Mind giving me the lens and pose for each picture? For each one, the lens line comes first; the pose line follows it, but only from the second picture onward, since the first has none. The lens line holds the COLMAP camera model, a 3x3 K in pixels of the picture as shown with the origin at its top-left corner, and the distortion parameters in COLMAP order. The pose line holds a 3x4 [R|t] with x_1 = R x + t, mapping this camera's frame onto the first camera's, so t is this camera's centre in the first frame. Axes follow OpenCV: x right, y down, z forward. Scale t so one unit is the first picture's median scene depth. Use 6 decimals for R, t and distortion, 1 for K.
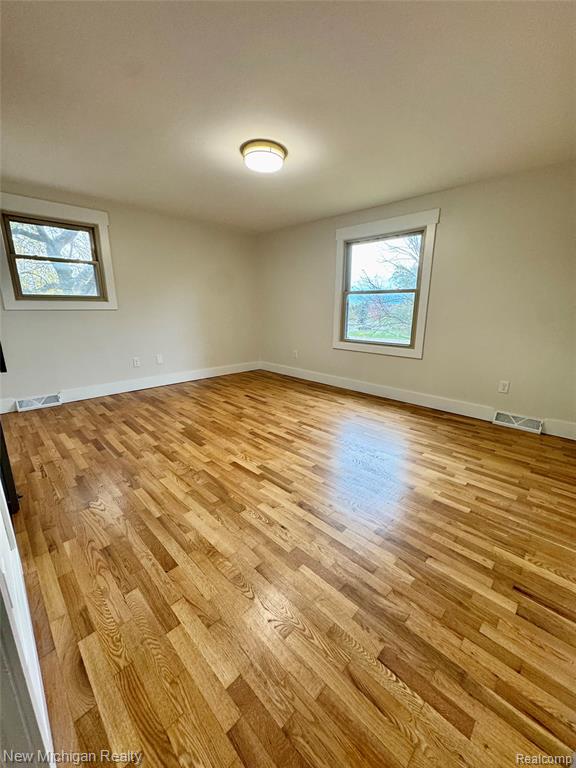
lens RADIAL K [[305.4, 0, 288.0], [0, 305.4, 384.0], [0, 0, 1]] dist [0.015934, 0.000015]
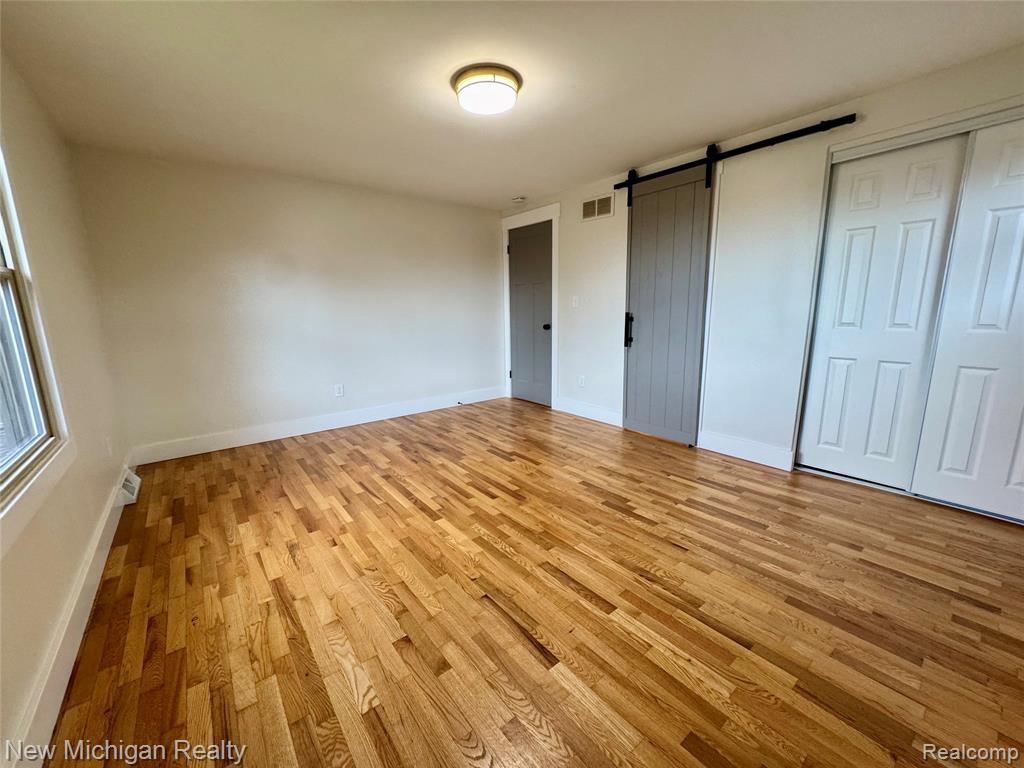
lens RADIAL K [[410.1, 0, 512.0], [0, 410.1, 384.0], [0, 0, 1]] dist [0.000320, 0.000070]
pose [[-0.992752, -0.012053, 0.119575, -0.201523], [0.039782, 0.905912, 0.421593, -0.443804], [-0.113406, 0.423294, -0.898867, 1.700642]]
